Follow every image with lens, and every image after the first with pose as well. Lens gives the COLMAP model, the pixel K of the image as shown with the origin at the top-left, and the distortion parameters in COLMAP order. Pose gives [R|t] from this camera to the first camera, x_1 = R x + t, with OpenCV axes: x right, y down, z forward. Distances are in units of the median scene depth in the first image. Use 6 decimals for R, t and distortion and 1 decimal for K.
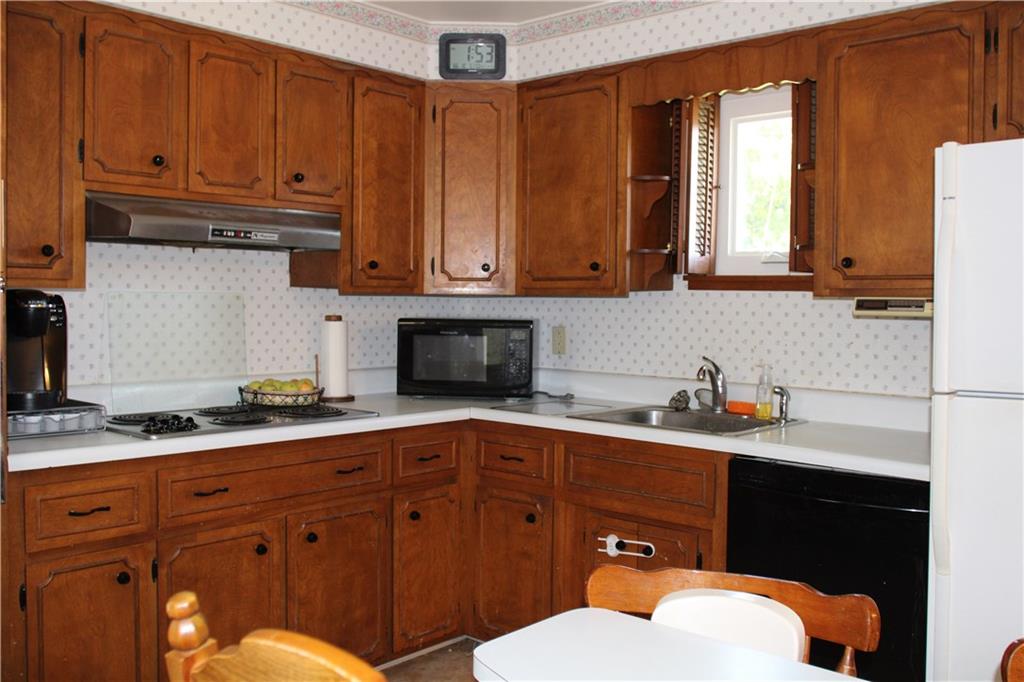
lens RADIAL K [[941.6, 0, 507.5], [0, 941.6, 339.0], [0, 0, 1]] dist [-0.070552, 0.036370]
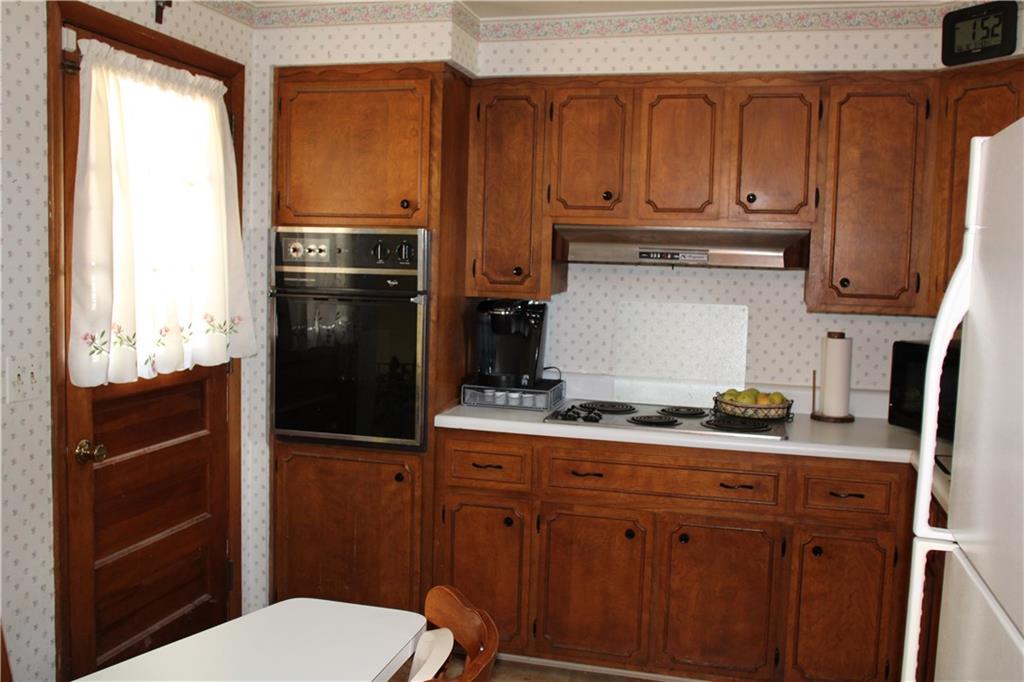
lens RADIAL K [[941.6, 0, 507.5], [0, 941.6, 339.0], [0, 0, 1]] dist [-0.070552, 0.036370]
pose [[0.456741, 0.078815, -0.886101, 0.562913], [-0.057325, 0.996605, 0.059095, -0.060868], [0.887751, 0.023805, 0.459709, 0.282290]]
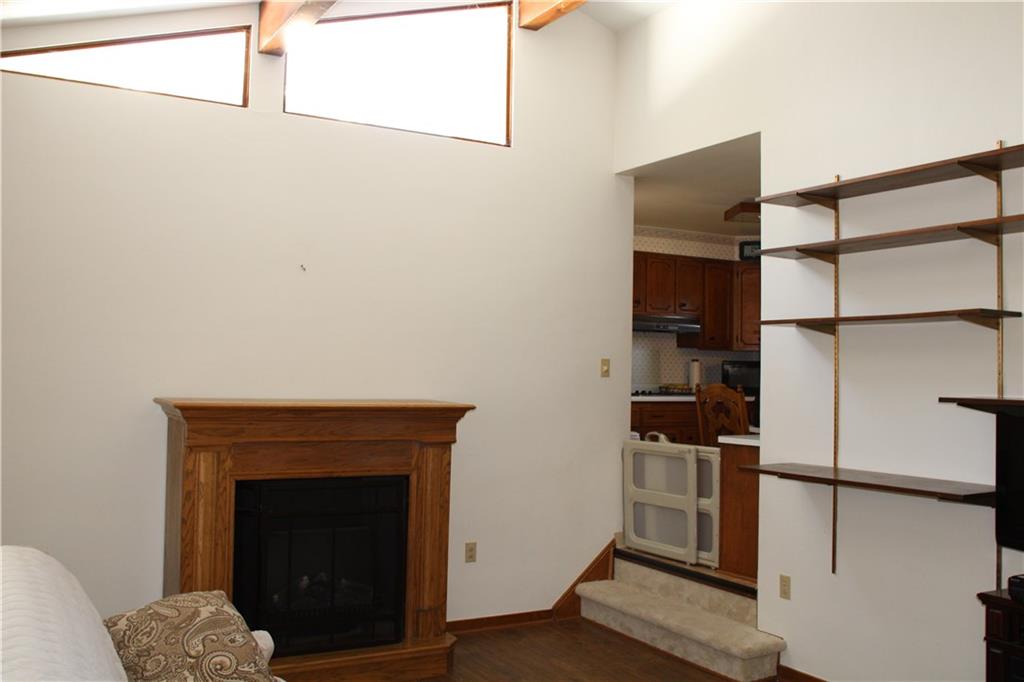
lens RADIAL K [[941.6, 0, 507.5], [0, 941.6, 339.0], [0, 0, 1]] dist [-0.070552, 0.036370]
pose [[0.948888, -0.008371, -0.315501, 0.128917], [-0.017033, 0.996833, -0.077675, 0.128535], [0.315152, 0.079079, 0.945741, -1.558585]]
